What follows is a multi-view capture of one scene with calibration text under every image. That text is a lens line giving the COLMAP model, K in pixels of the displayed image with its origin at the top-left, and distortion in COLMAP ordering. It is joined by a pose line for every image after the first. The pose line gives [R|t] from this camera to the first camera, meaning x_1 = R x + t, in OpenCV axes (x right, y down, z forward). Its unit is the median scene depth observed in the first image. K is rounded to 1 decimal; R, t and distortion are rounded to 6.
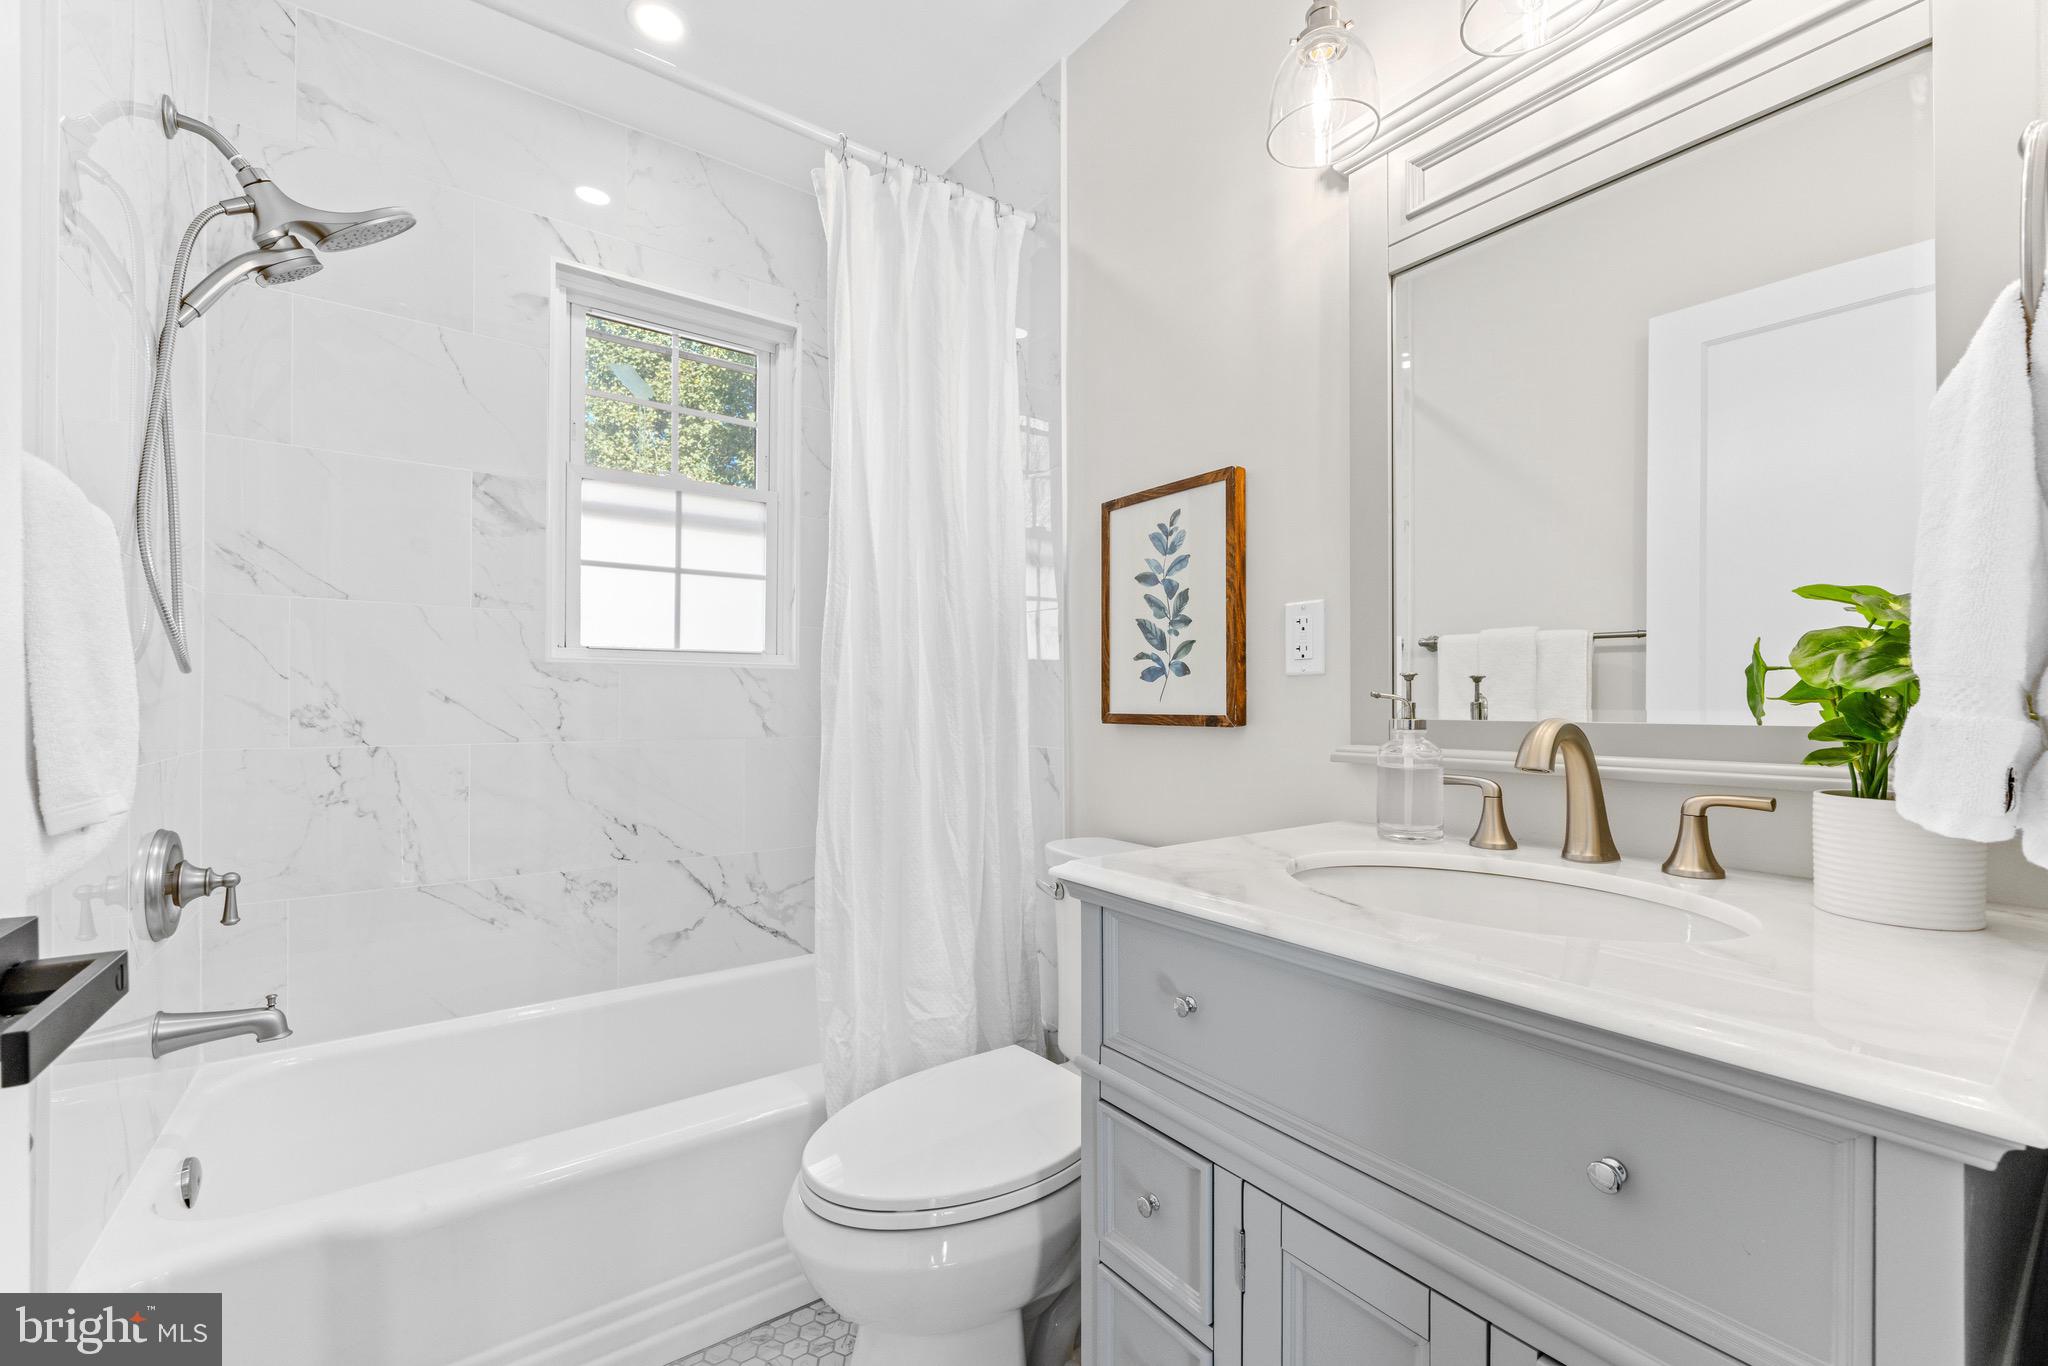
lens RADIAL K [[830.1, 0, 1024.7], [0, 830.1, 693.3], [0, 0, 1]] dist [-0.004745, 0.001624]
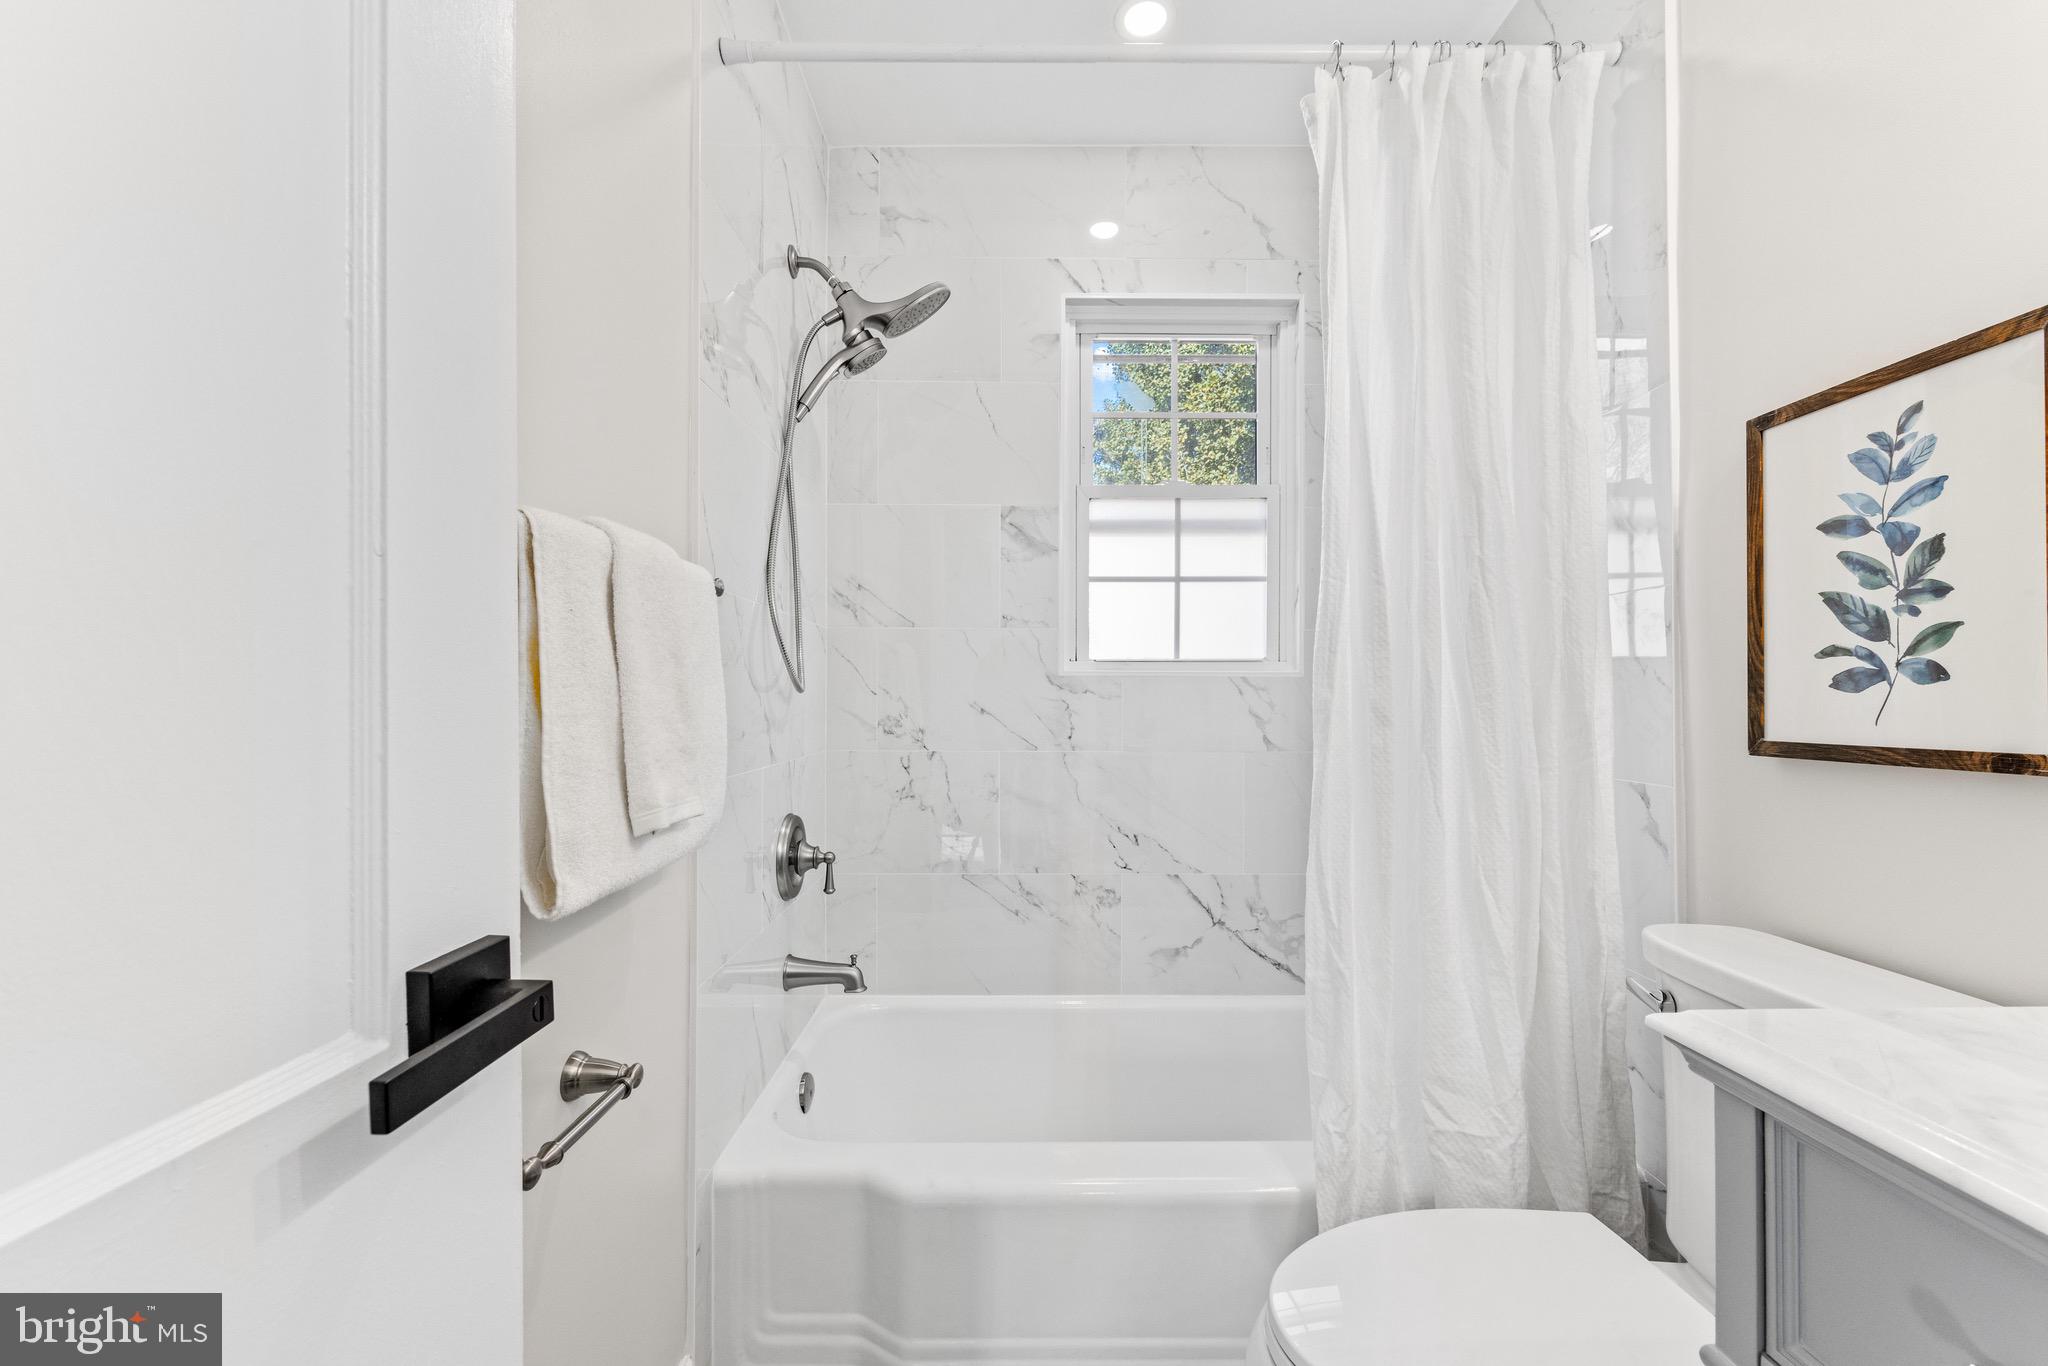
lens RADIAL K [[830.1, 0, 1024.8], [0, 830.1, 697.8], [0, 0, 1]] dist [-0.004745, 0.001624]
pose [[0.815235, -0.004029, -0.579117, 0.005181], [0.005439, 0.999985, 0.000700, -0.012158], [0.579105, -0.003720, 0.815244, 0.125915]]
